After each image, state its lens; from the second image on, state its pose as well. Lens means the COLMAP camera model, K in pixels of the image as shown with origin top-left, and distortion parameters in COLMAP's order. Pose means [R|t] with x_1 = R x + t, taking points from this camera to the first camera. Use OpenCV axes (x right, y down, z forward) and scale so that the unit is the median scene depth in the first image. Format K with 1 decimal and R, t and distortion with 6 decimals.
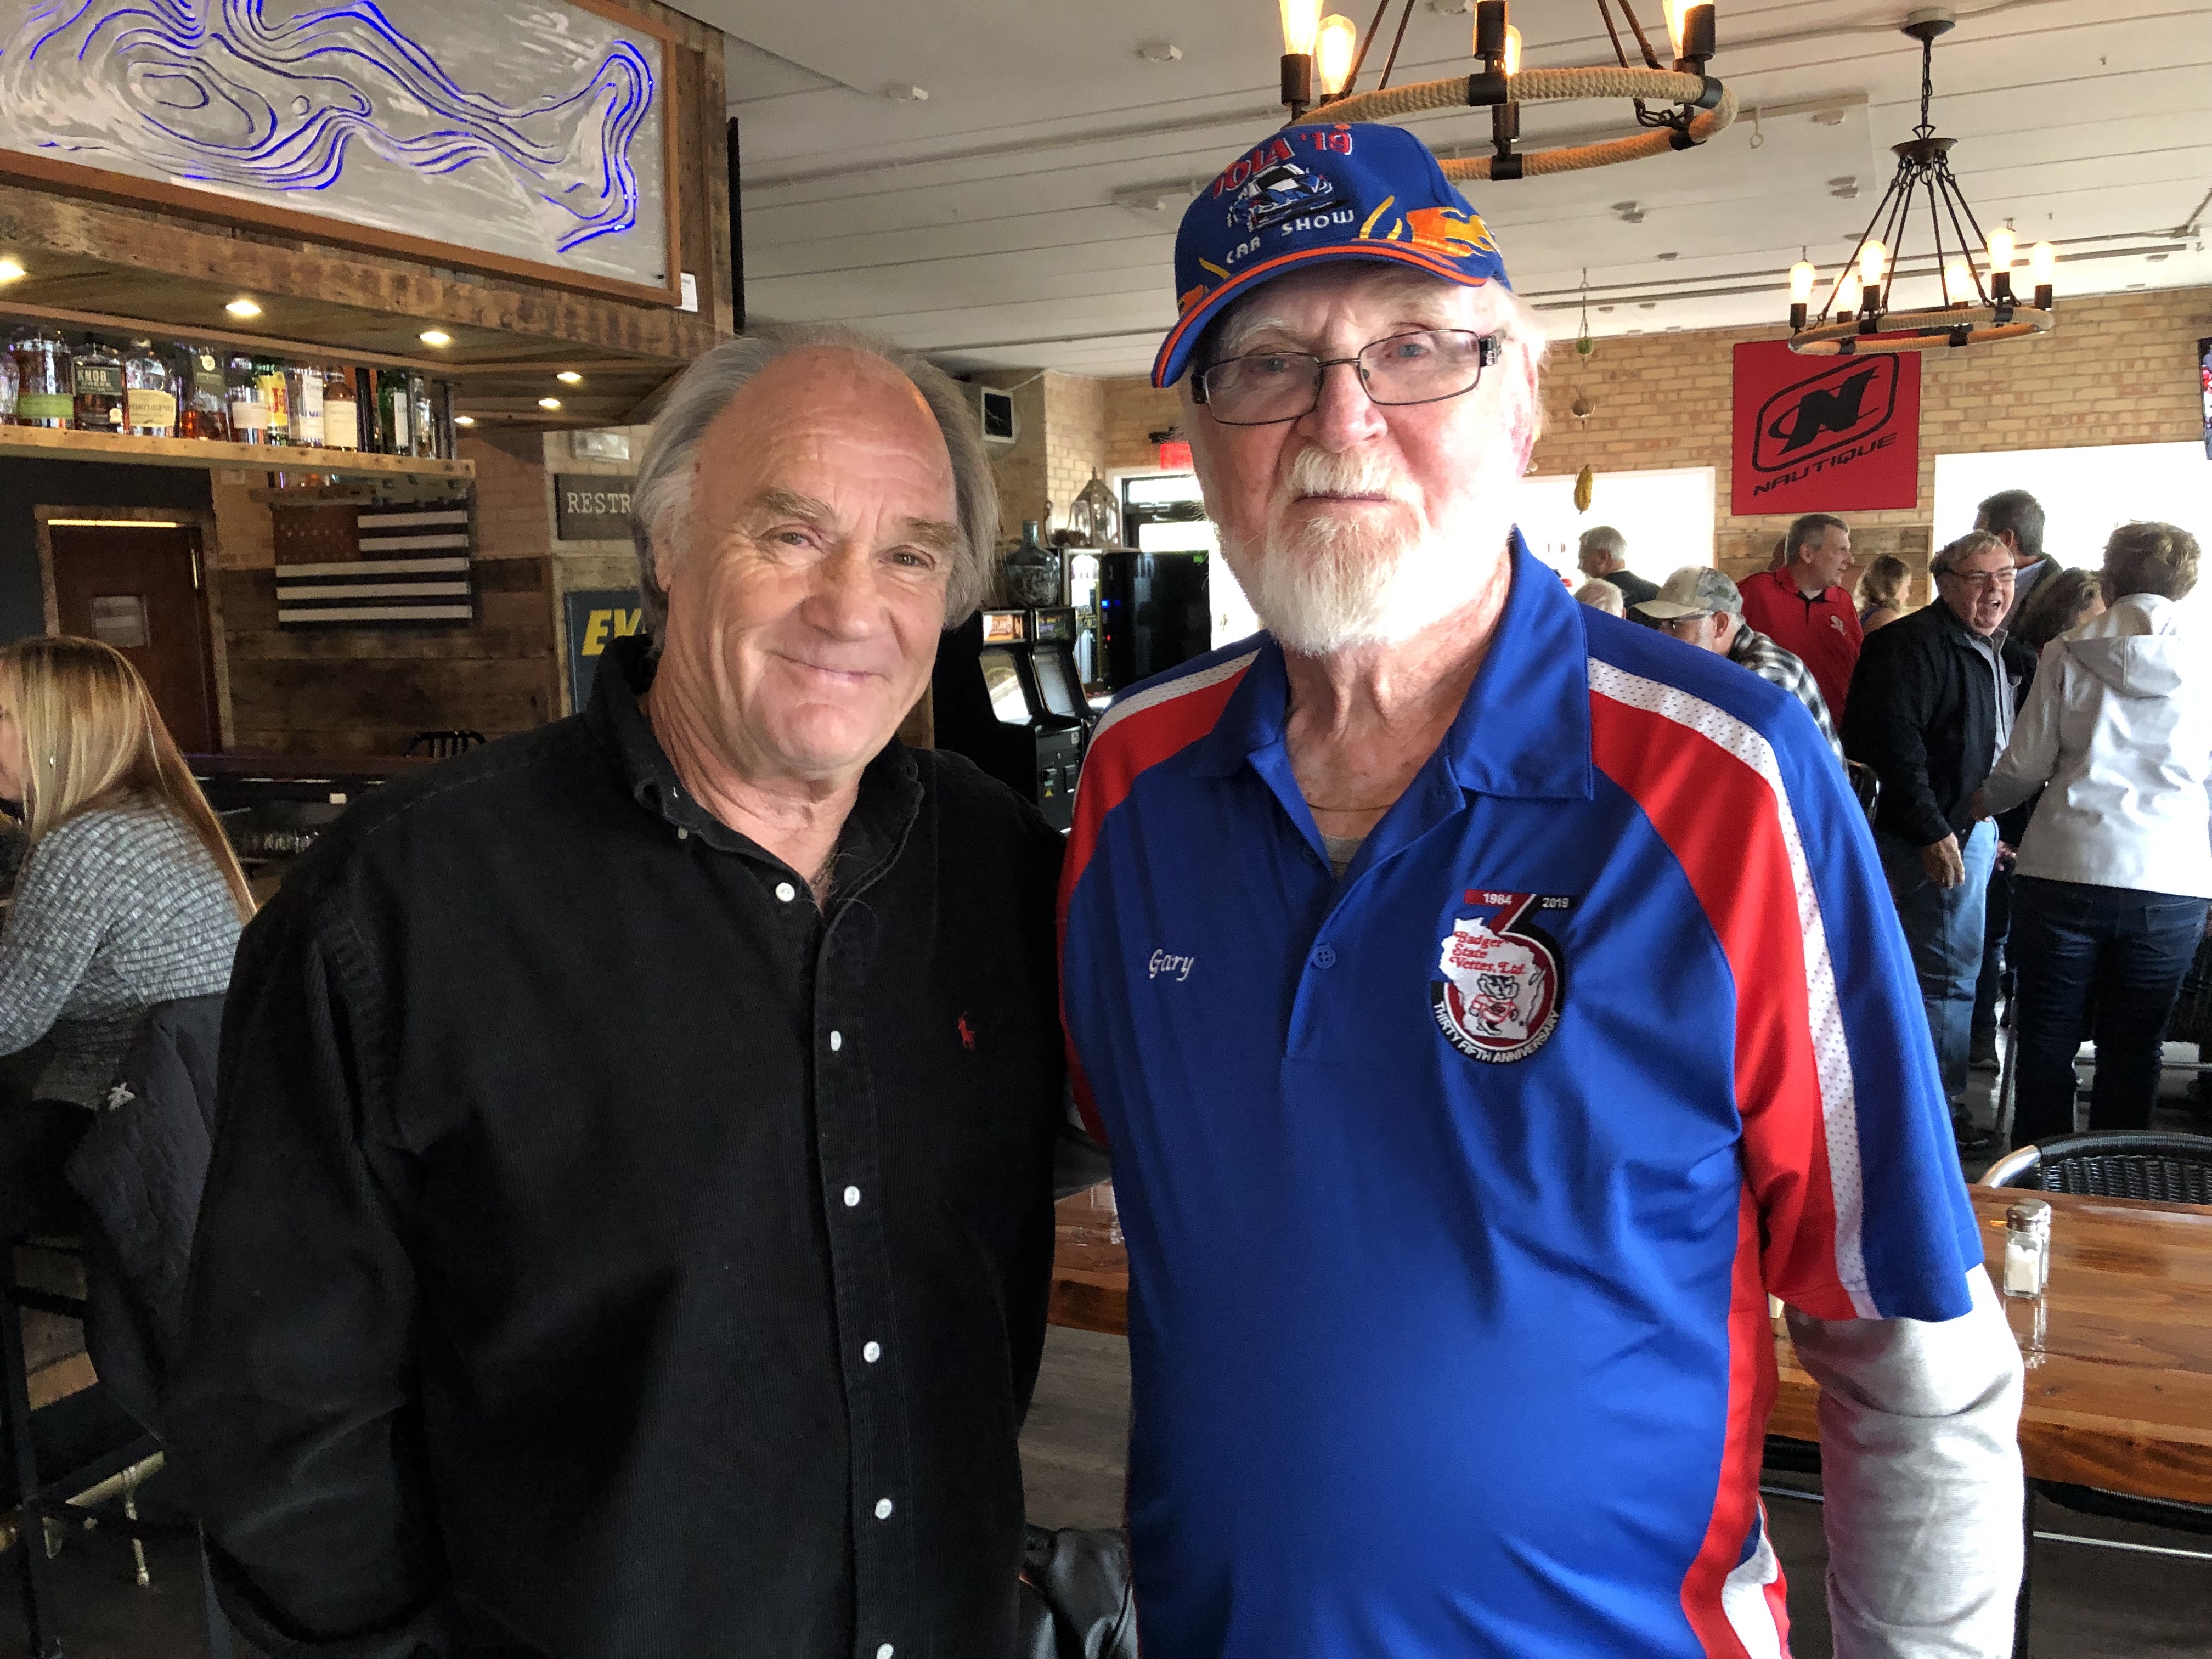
lens RADIAL K [[1829.0, 0, 1101.2], [0, 1829.0, 822.3], [0, 0, 1]] dist [0.015270, 0.001000]
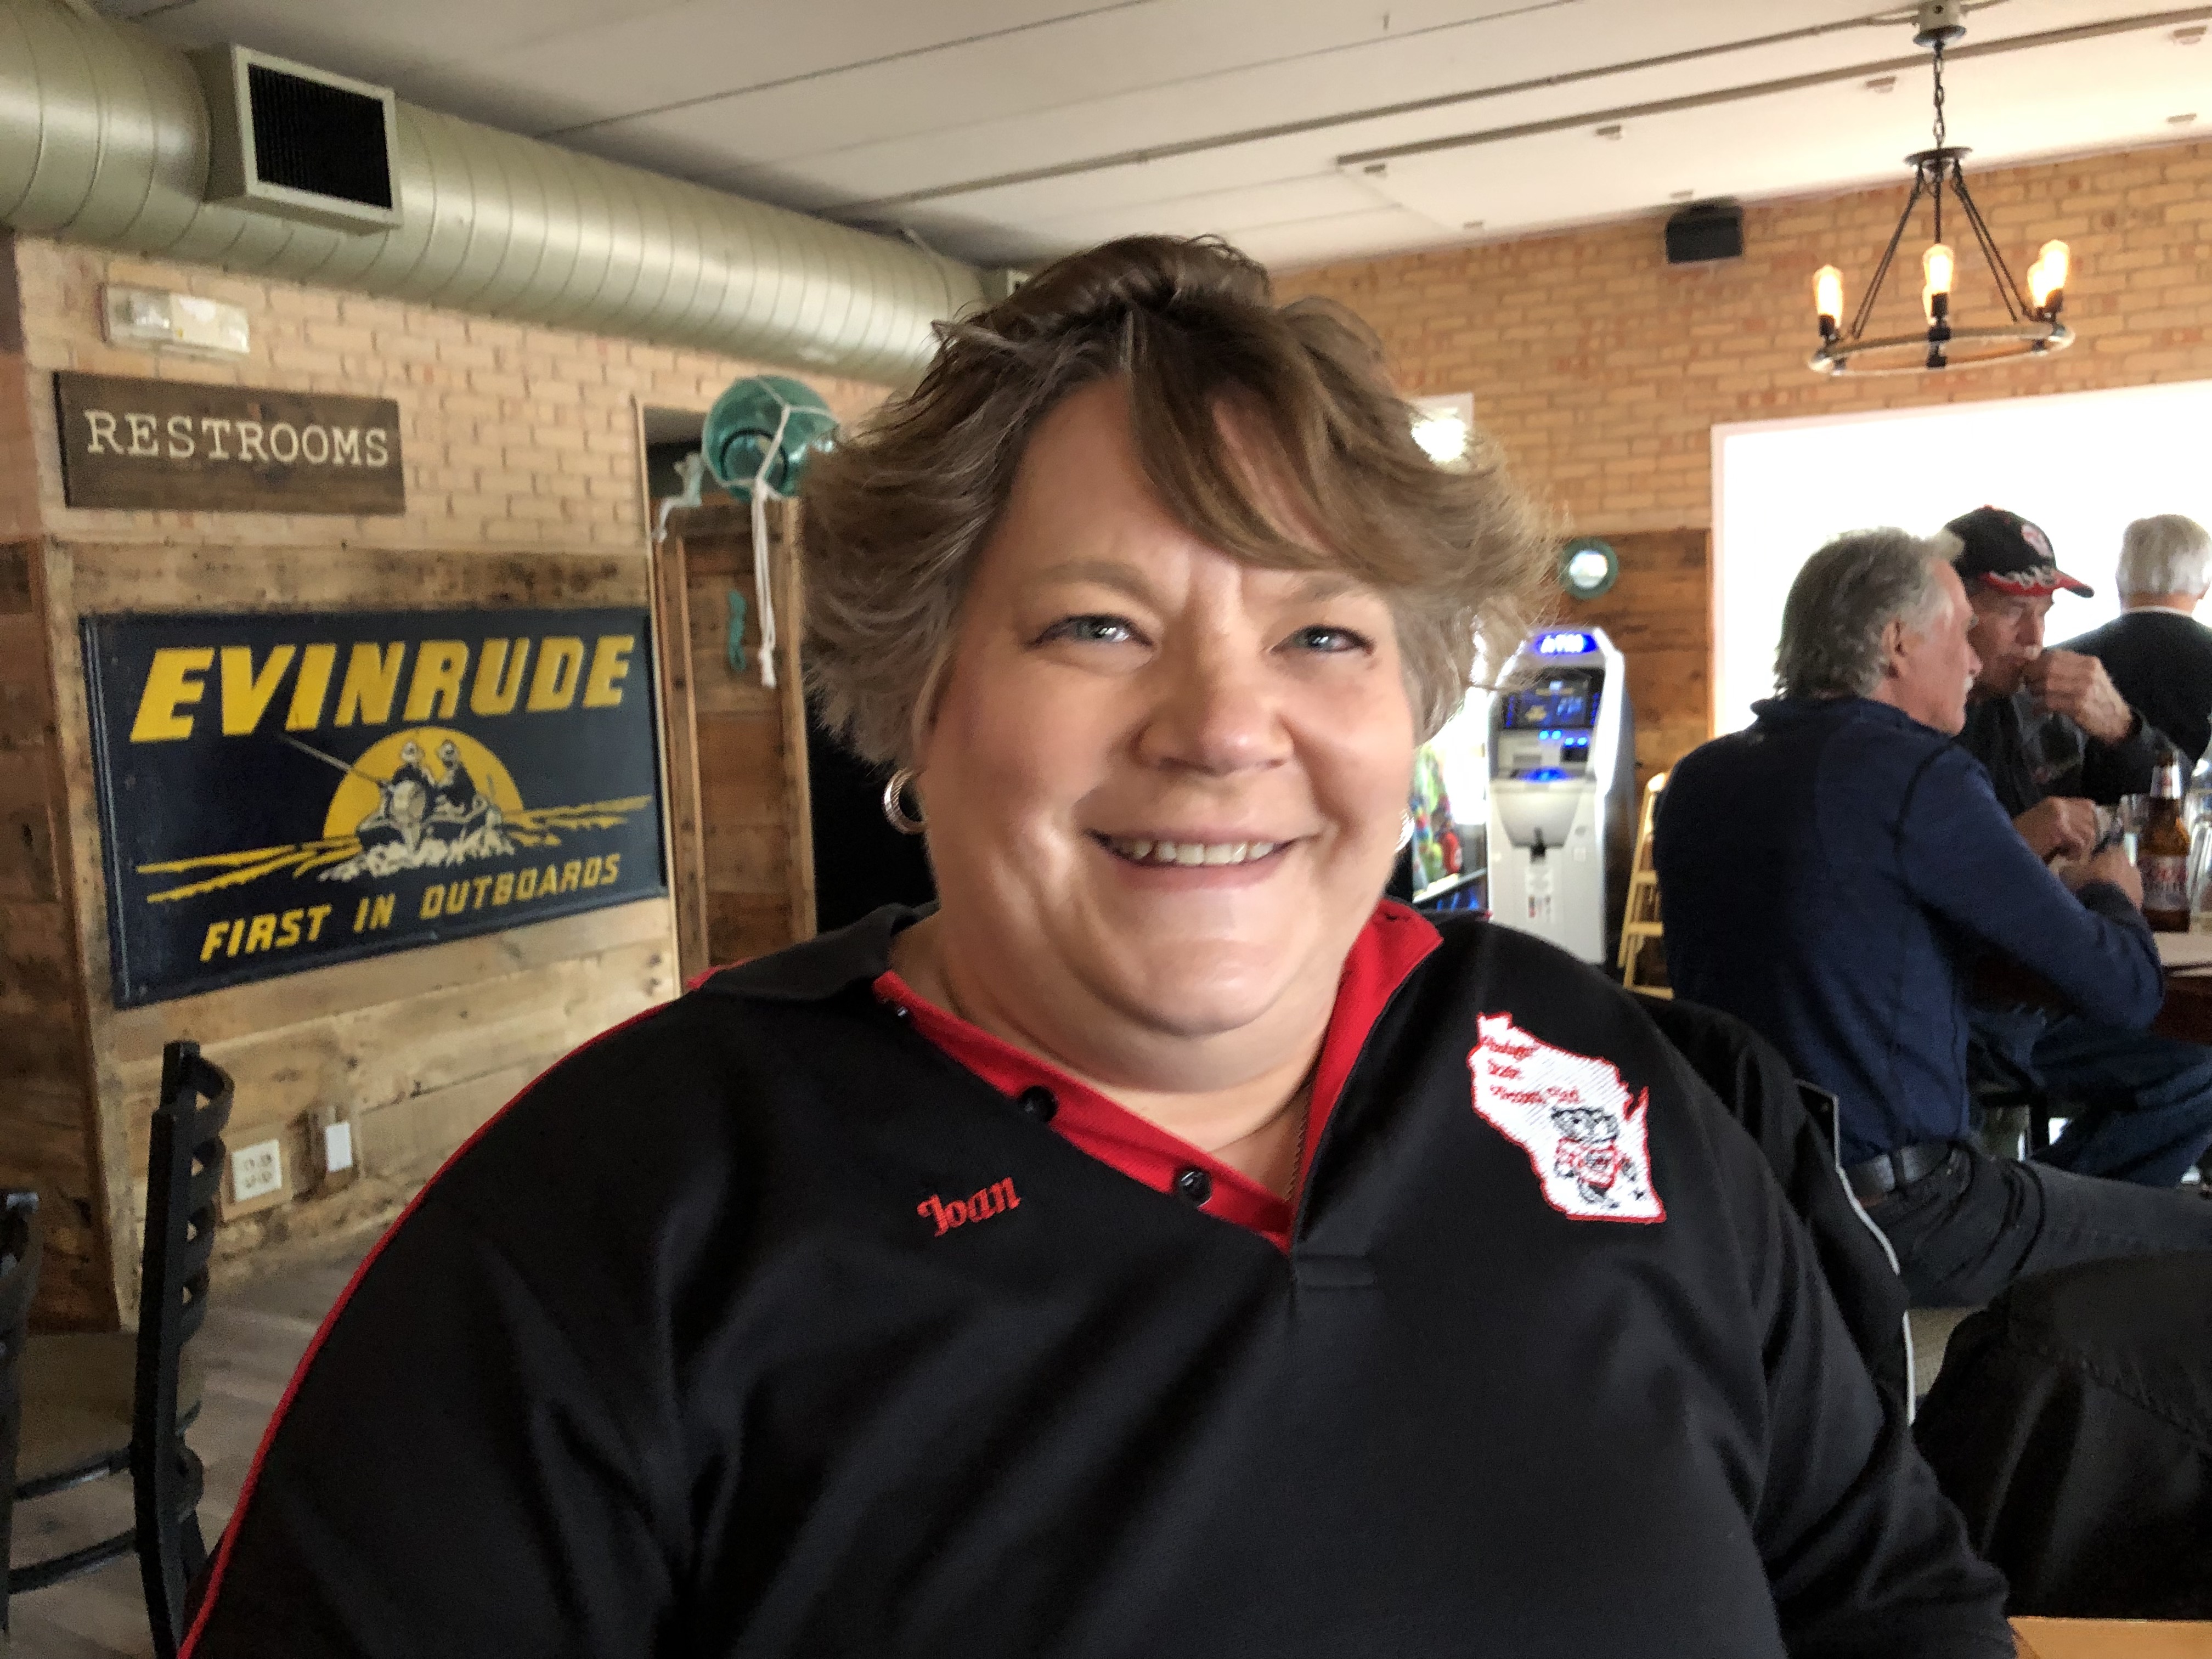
lens RADIAL K [[1829.0, 0, 1109.9], [0, 1829.0, 836.9], [0, 0, 1]] dist [0.015270, 0.001000]
pose [[0.996079, -0.003905, -0.088381, 0.024999], [0.002472, 0.999864, -0.016321, -0.055424], [0.088433, 0.016039, 0.995953, 0.520575]]
